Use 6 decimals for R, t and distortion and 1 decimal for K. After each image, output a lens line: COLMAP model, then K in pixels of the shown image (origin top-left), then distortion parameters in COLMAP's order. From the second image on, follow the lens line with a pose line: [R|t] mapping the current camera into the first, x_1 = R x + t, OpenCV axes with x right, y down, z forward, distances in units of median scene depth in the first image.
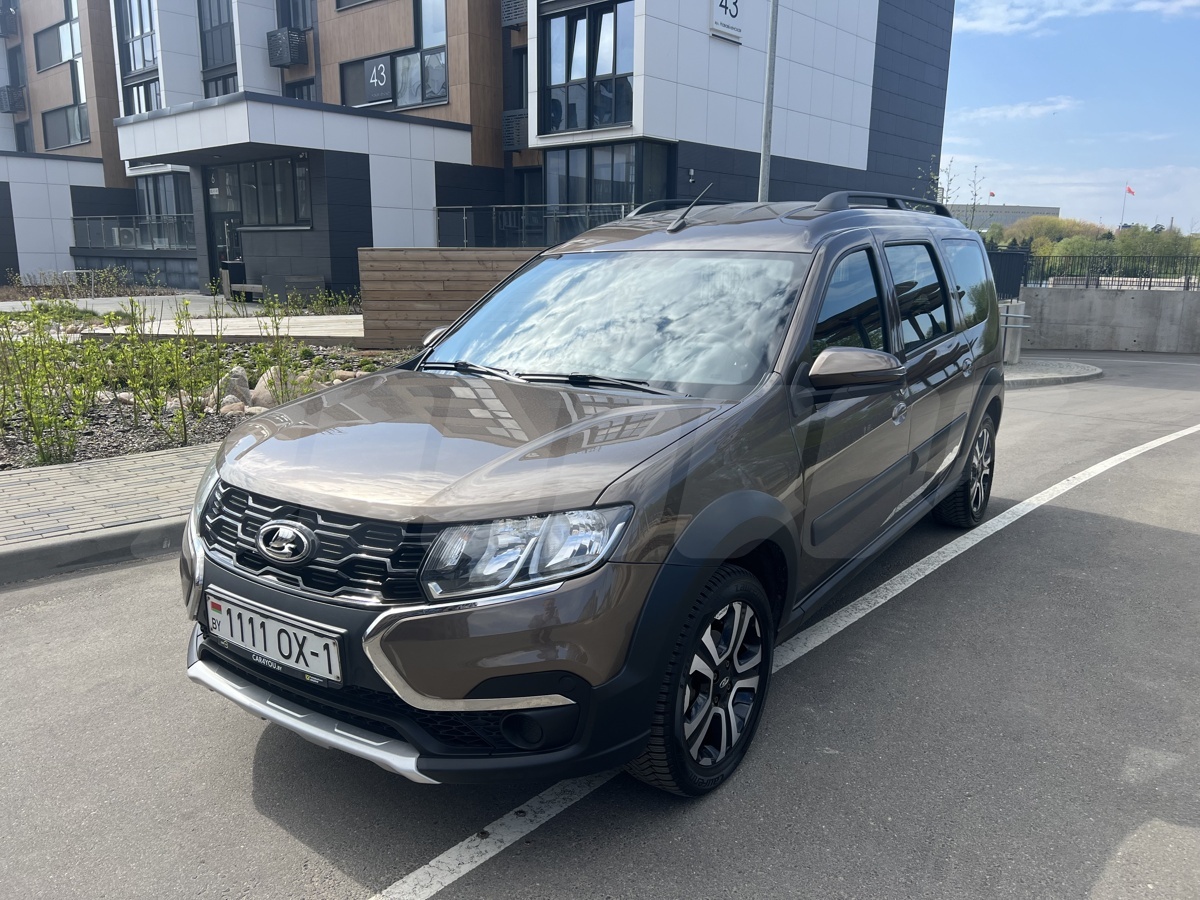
lens RADIAL K [[906.0, 0, 600.4], [0, 906.0, 447.5], [0, 0, 1]] dist [0.048431, -0.056844]
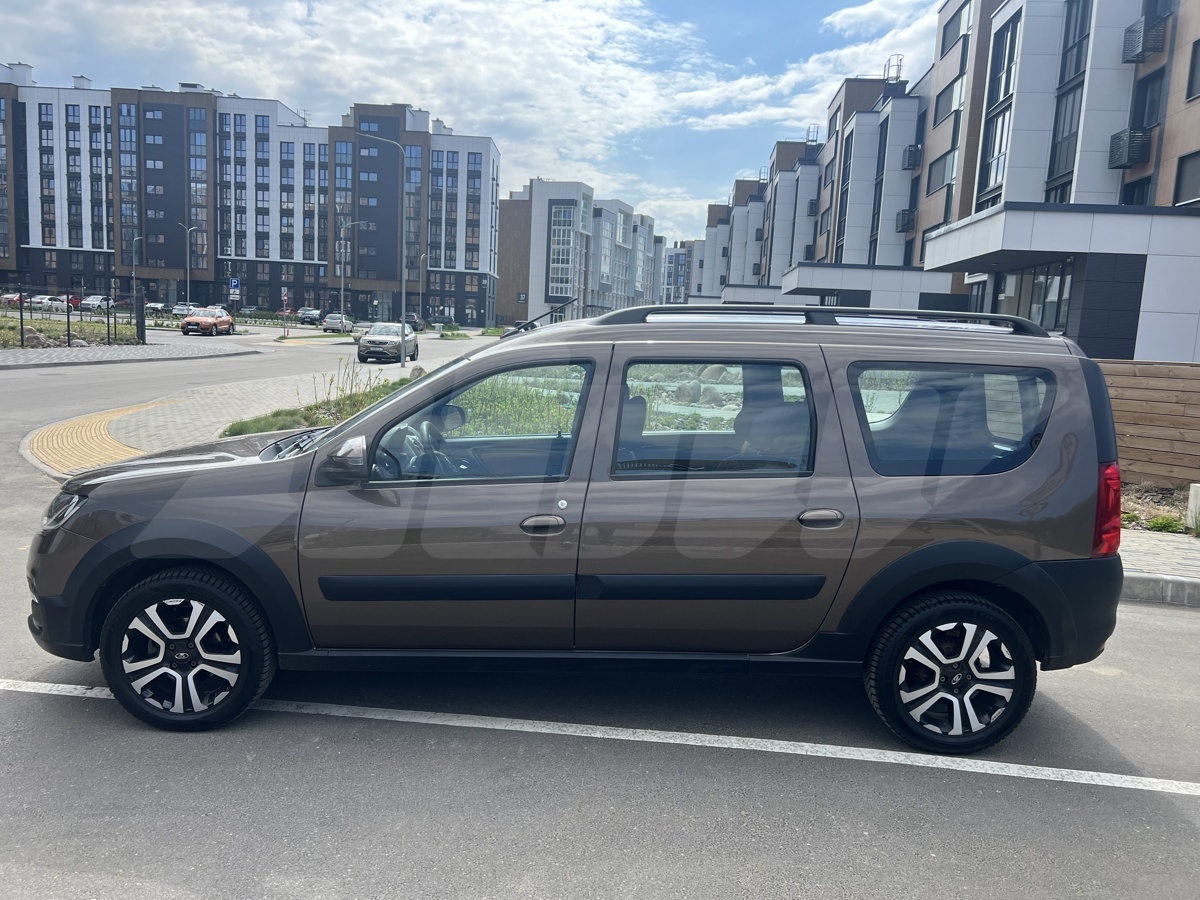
lens RADIAL K [[906.0, 0, 602.1], [0, 906.0, 454.7], [0, 0, 1]] dist [0.048431, -0.056844]
pose [[0.583577, 0.132120, -0.801238, 0.181398], [-0.212122, 0.977221, 0.006641, -0.020992], [0.783864, 0.166084, 0.598309, 0.072022]]
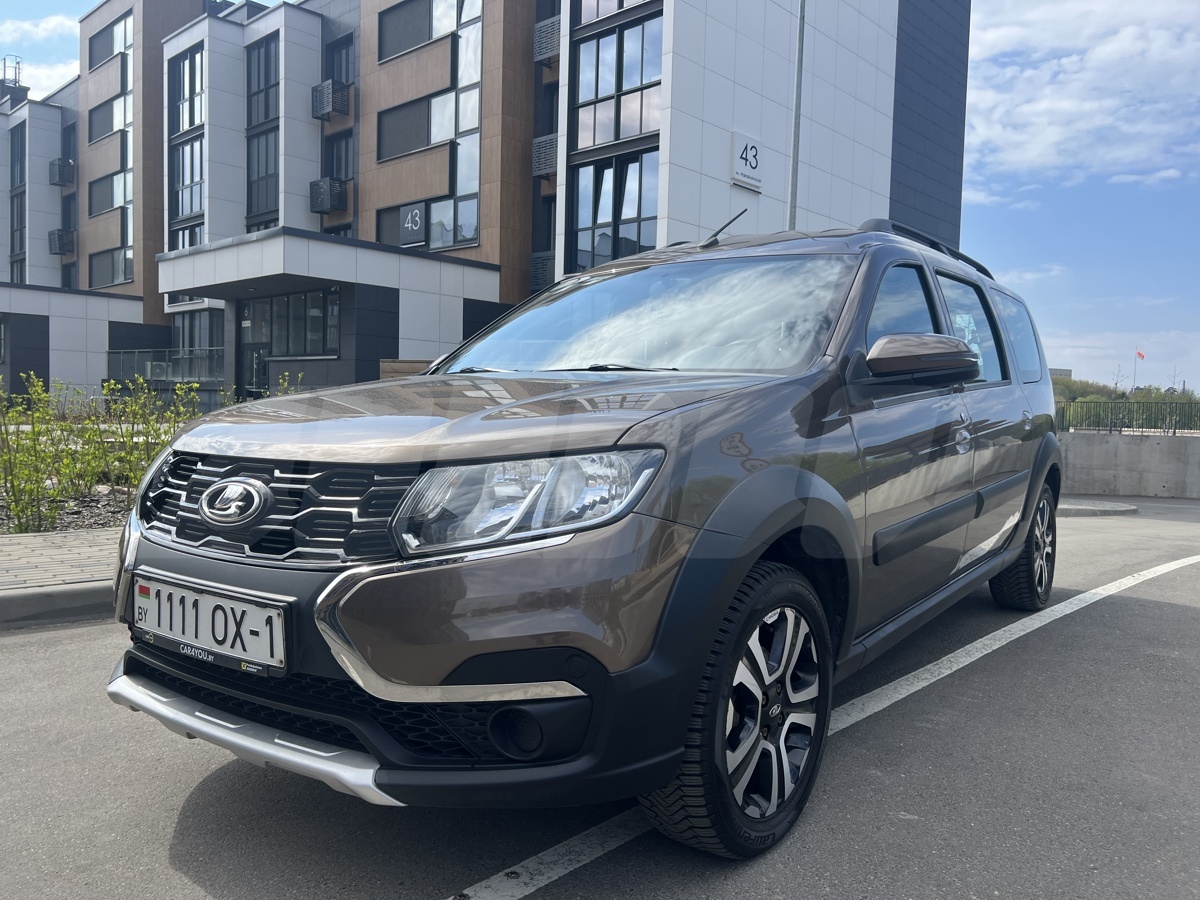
lens RADIAL K [[906.0, 0, 610.2], [0, 906.0, 448.1], [0, 0, 1]] dist [0.048431, -0.056844]
pose [[0.999790, 0.016158, -0.012641, -0.000158], [-0.018009, 0.986375, -0.163523, 0.019088], [0.009827, 0.163716, 0.986459, 0.020466]]
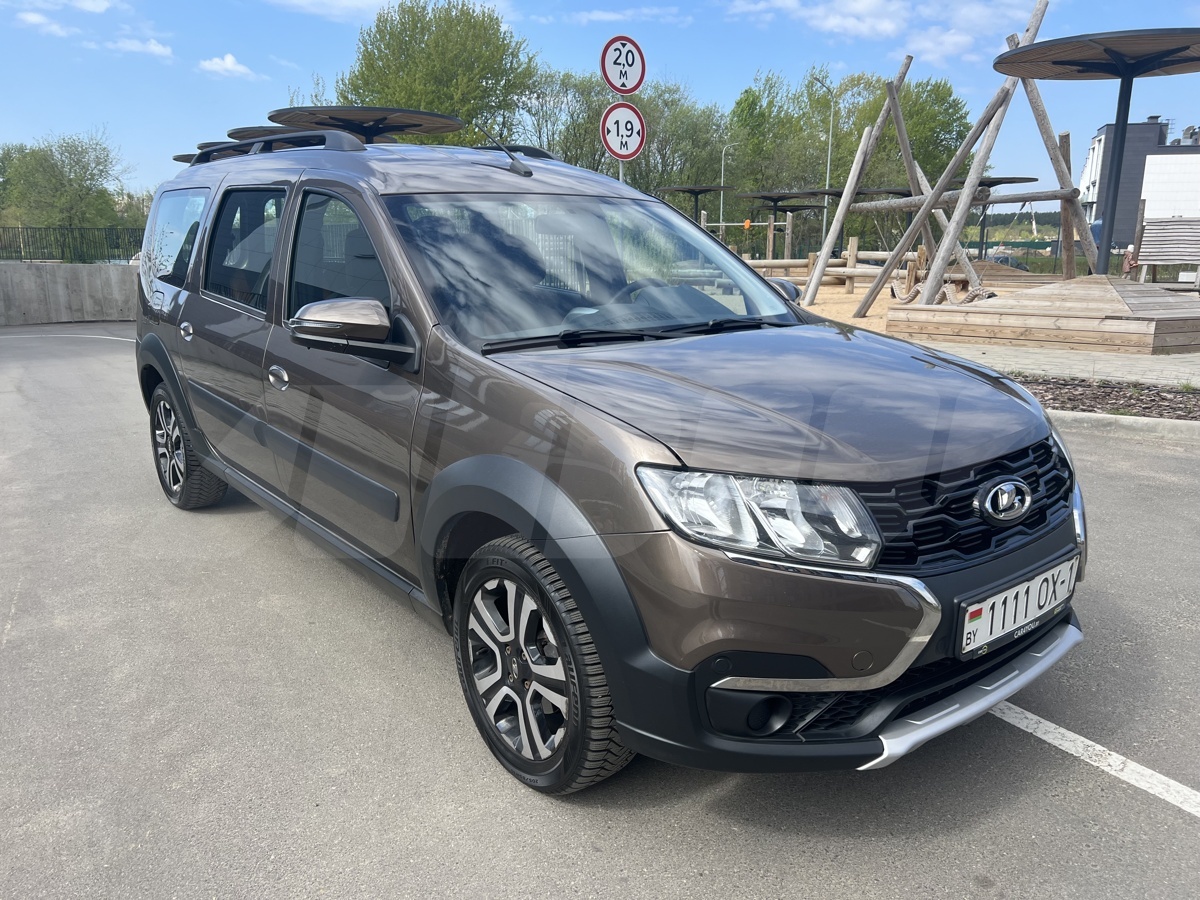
lens RADIAL K [[906.0, 0, 606.3], [0, 906.0, 450.5], [0, 0, 1]] dist [0.048431, -0.056844]
pose [[0.261108, -0.222483, 0.939321, -0.135551], [0.194363, 0.965266, 0.174600, -0.018918], [-0.945540, 0.136980, 0.295281, 0.114945]]
